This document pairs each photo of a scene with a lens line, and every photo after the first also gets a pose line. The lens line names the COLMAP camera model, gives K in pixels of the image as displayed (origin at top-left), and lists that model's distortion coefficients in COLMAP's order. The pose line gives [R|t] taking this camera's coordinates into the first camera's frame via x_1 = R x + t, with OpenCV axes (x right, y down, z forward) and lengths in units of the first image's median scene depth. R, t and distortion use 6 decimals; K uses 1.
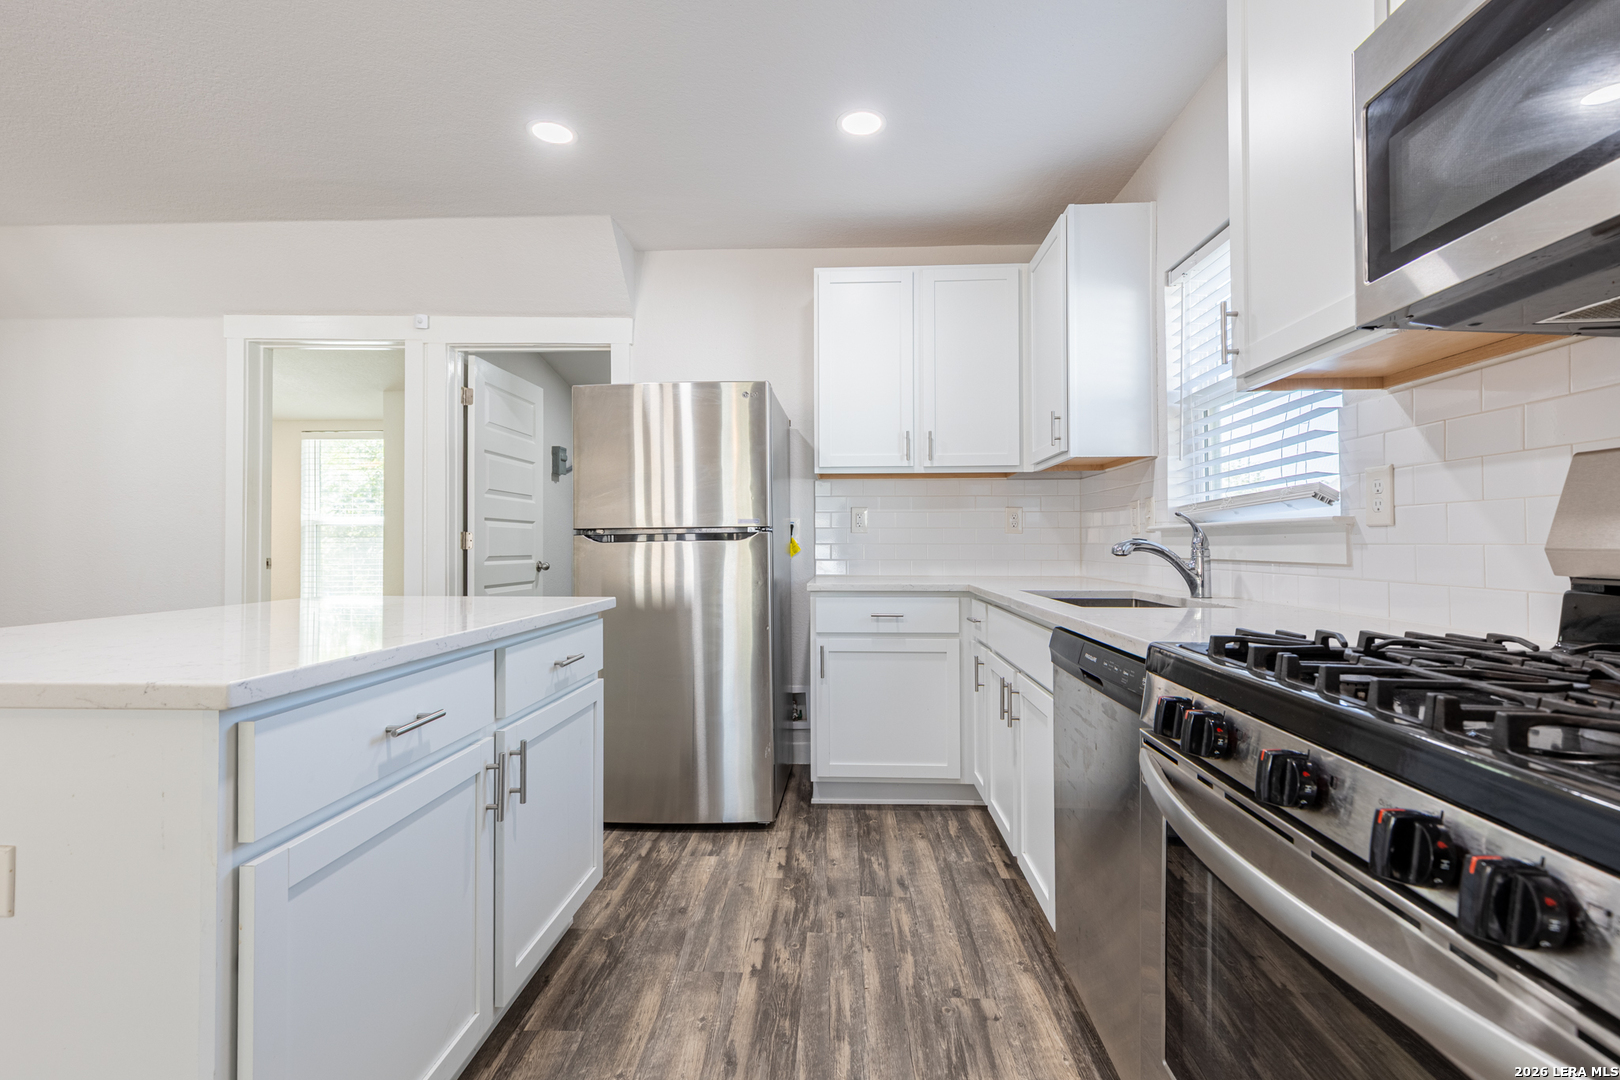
lens RADIAL K [[729.0, 0, 812.7], [0, 729.0, 541.3], [0, 0, 1]] dist [0.008254, -0.002860]
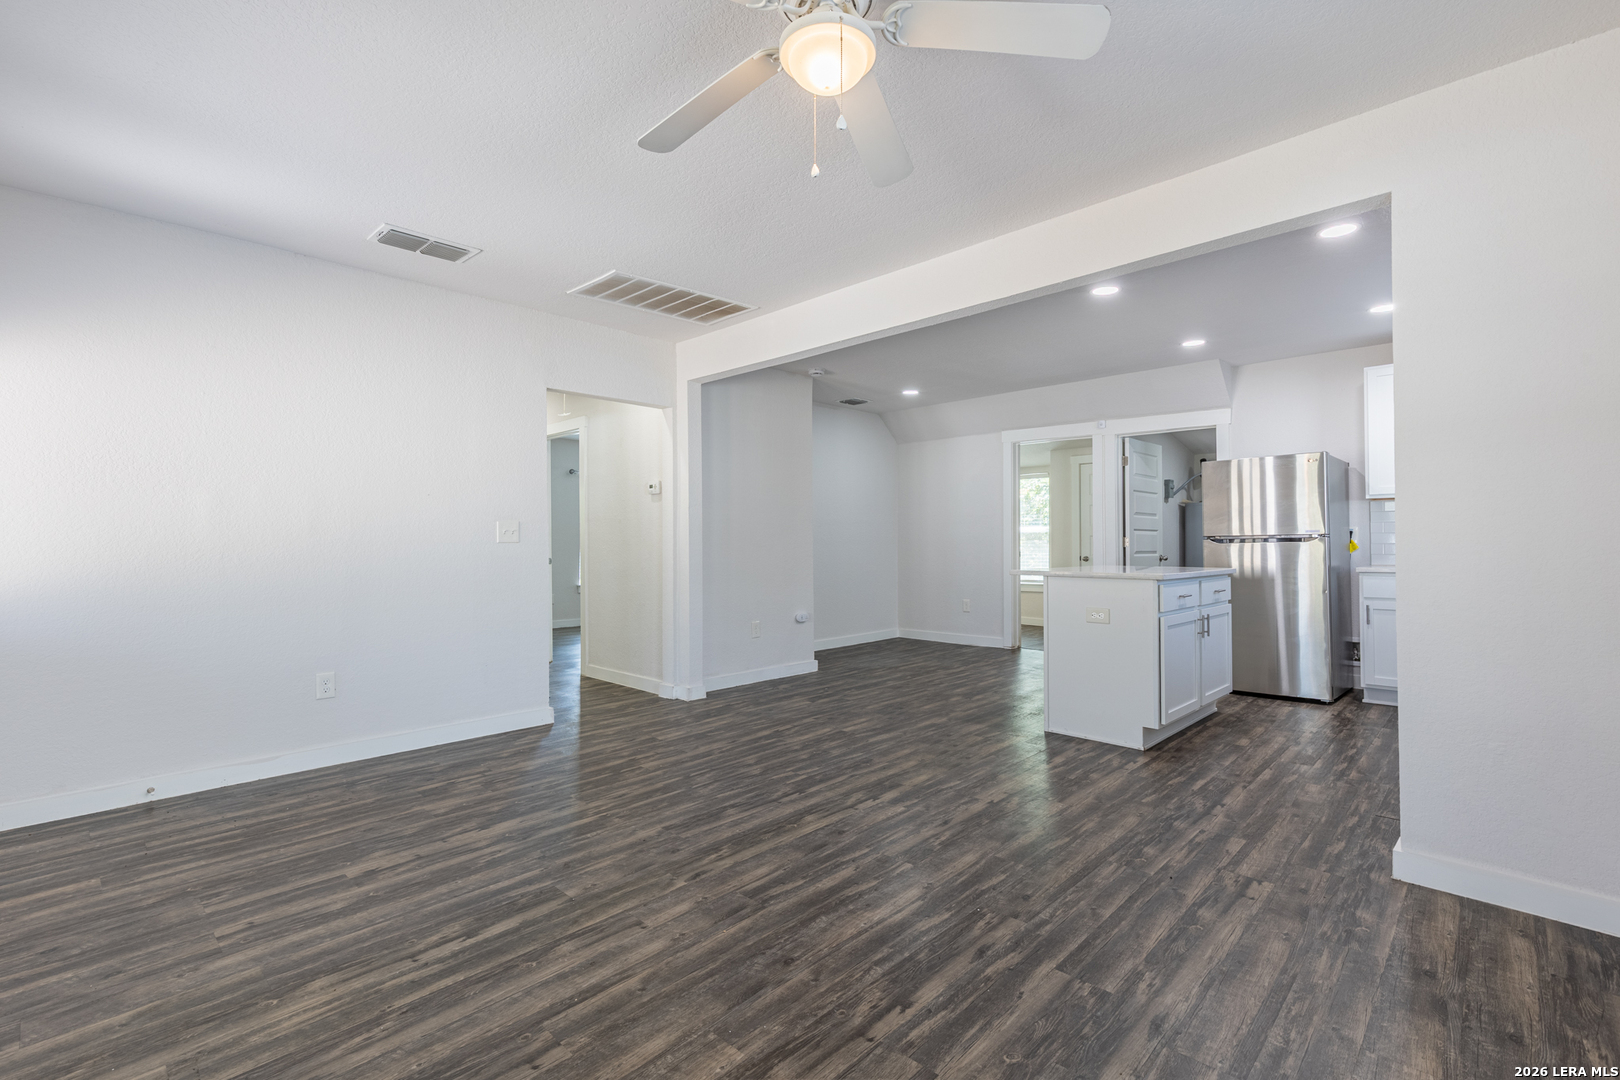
lens RADIAL K [[729.0, 0, 804.6], [0, 729.0, 534.9], [0, 0, 1]] dist [0.008254, -0.002860]
pose [[0.745360, -0.010308, -0.666582, 0.188997], [0.004279, 0.999934, -0.010678, -0.004925], [0.666648, 0.005107, 0.745355, -1.235890]]
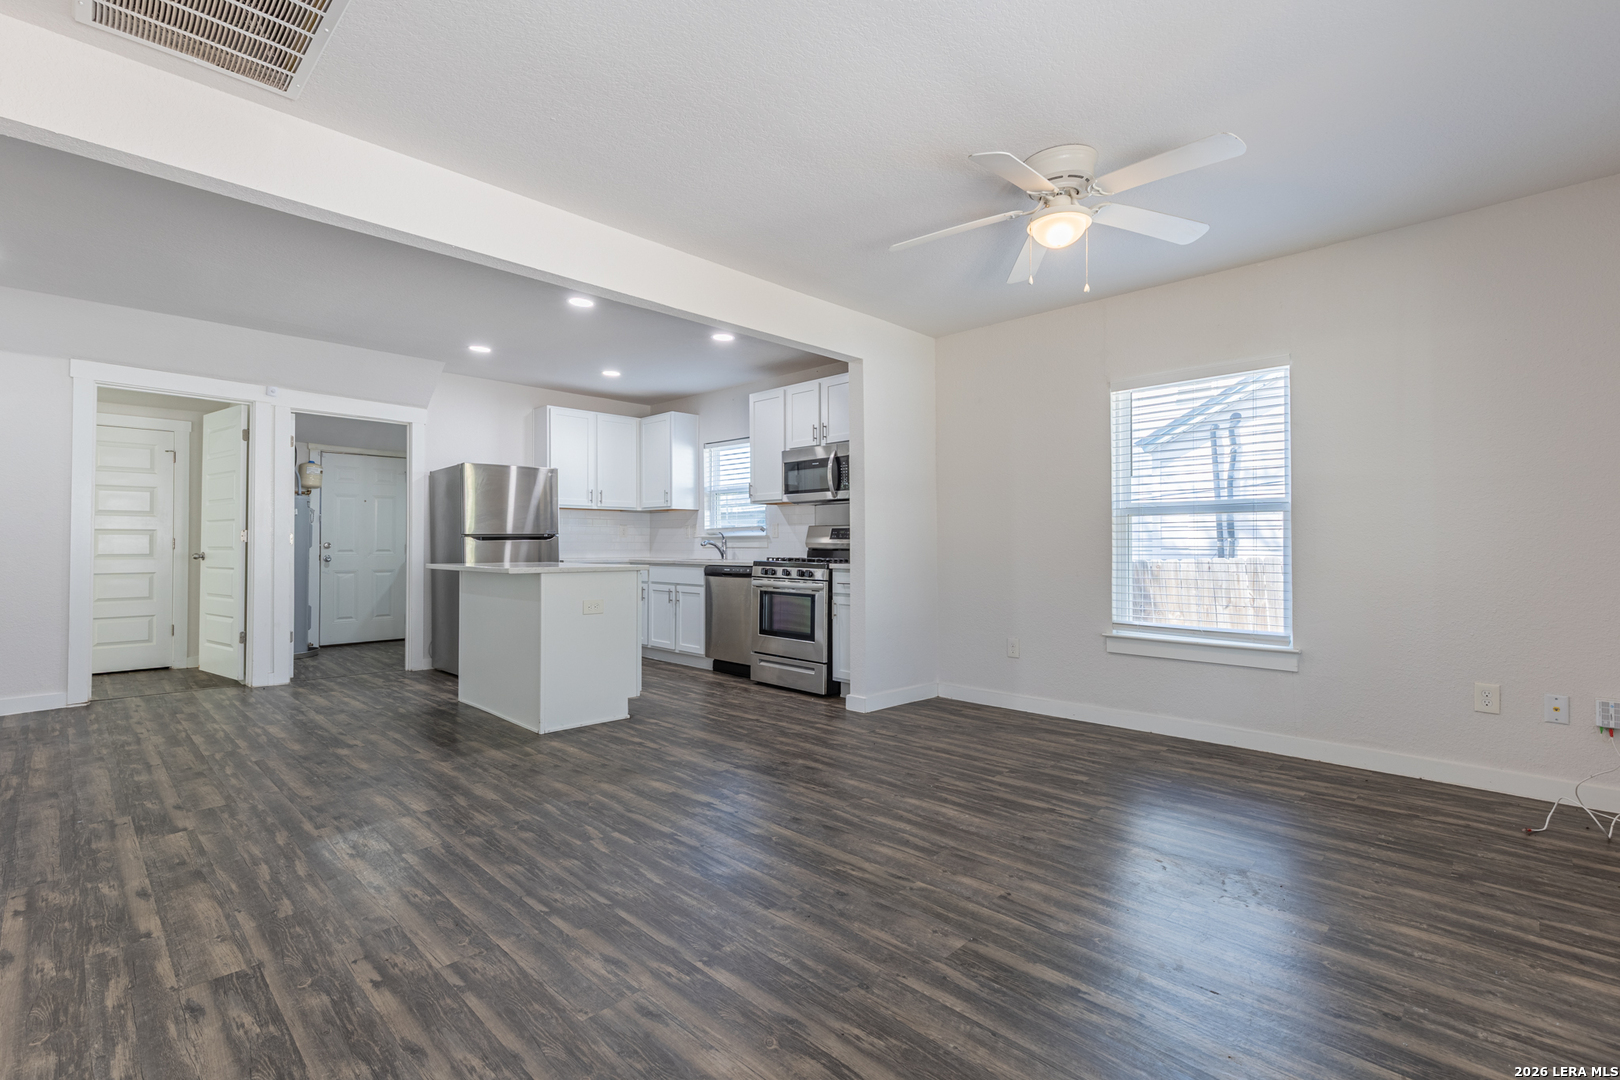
lens RADIAL K [[729.0, 0, 825.9], [0, 729.0, 537.3], [0, 0, 1]] dist [0.008254, -0.002860]
pose [[0.661149, 0.006970, 0.750222, -1.273586], [-0.002070, 0.999970, -0.007466, 0.004100], [-0.750252, 0.003383, 0.661144, -1.161365]]
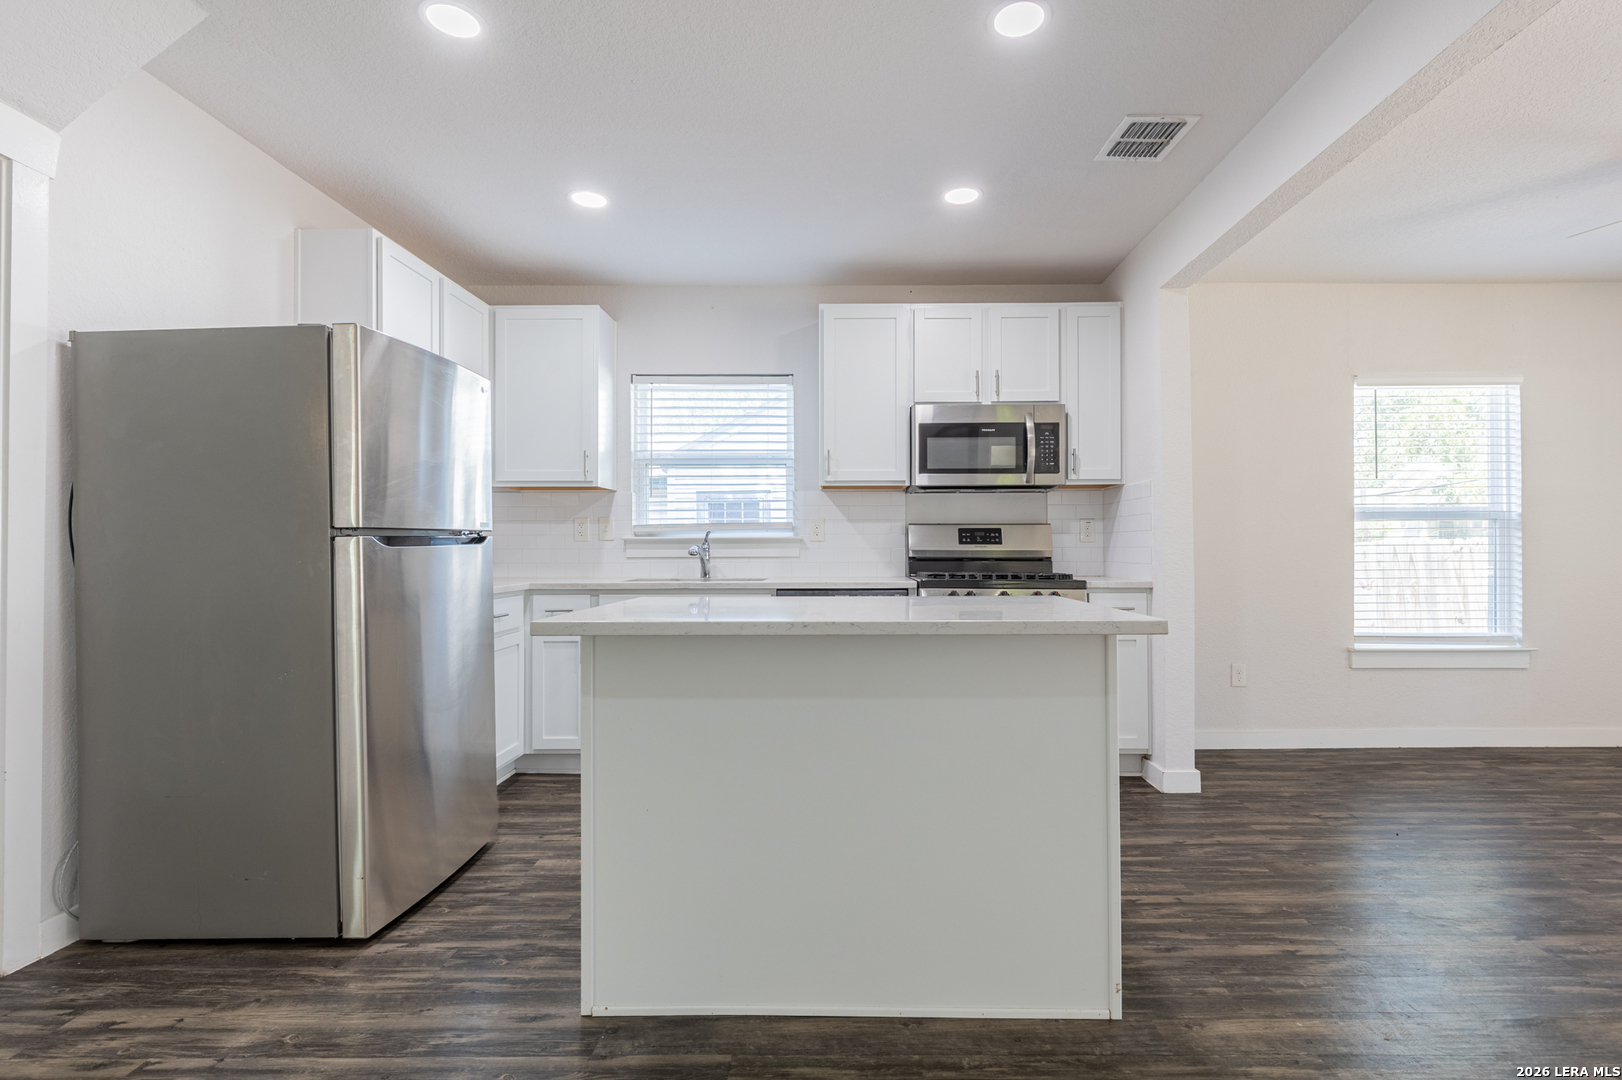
lens RADIAL K [[758.8, 0, 842.6], [0, 758.8, 546.6], [0, 0, 1]] dist [0.004340, -0.002531]
pose [[-0.035784, 0.000239, 0.999360, -1.161506], [-0.002190, 0.999998, -0.000318, -0.001028], [-0.999357, -0.002200, -0.035783, 0.602753]]
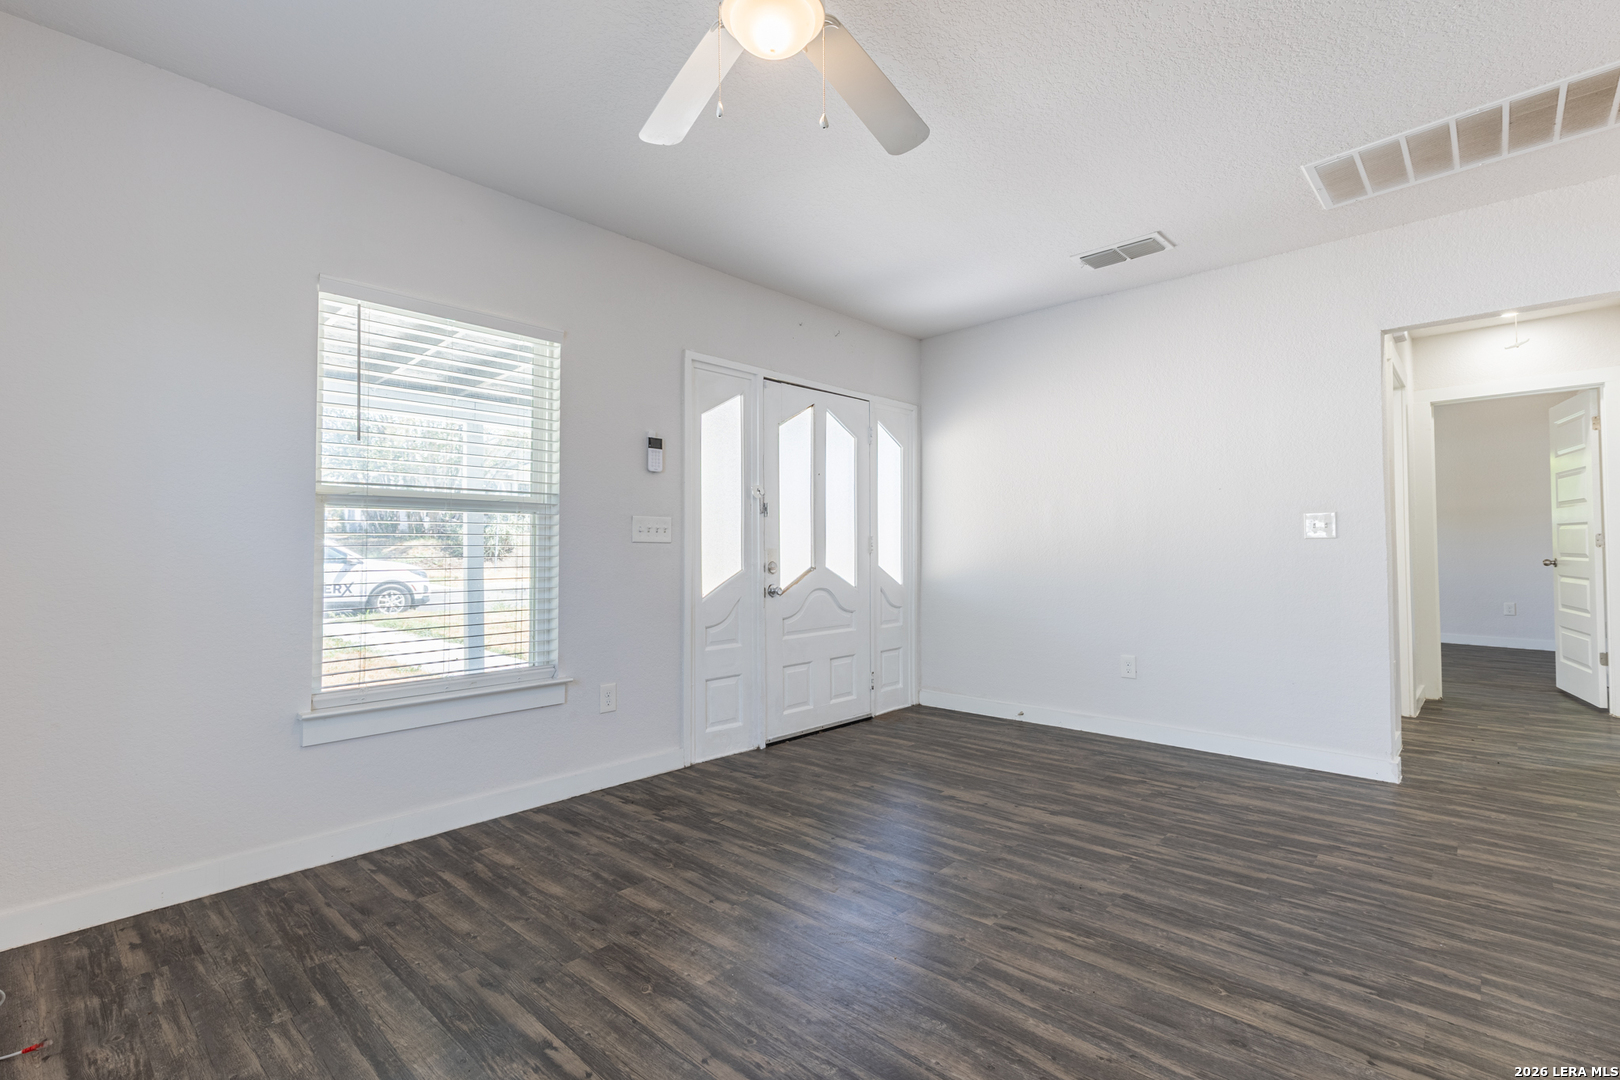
lens RADIAL K [[729.0, 0, 827.4], [0, 729.0, 542.7], [0, 0, 1]] dist [0.008254, -0.002860]
pose [[-0.639126, -0.000863, -0.769102, 0.204840], [0.007266, 0.999948, -0.007161, 0.001377], [0.769068, -0.010165, -0.639086, -0.276222]]
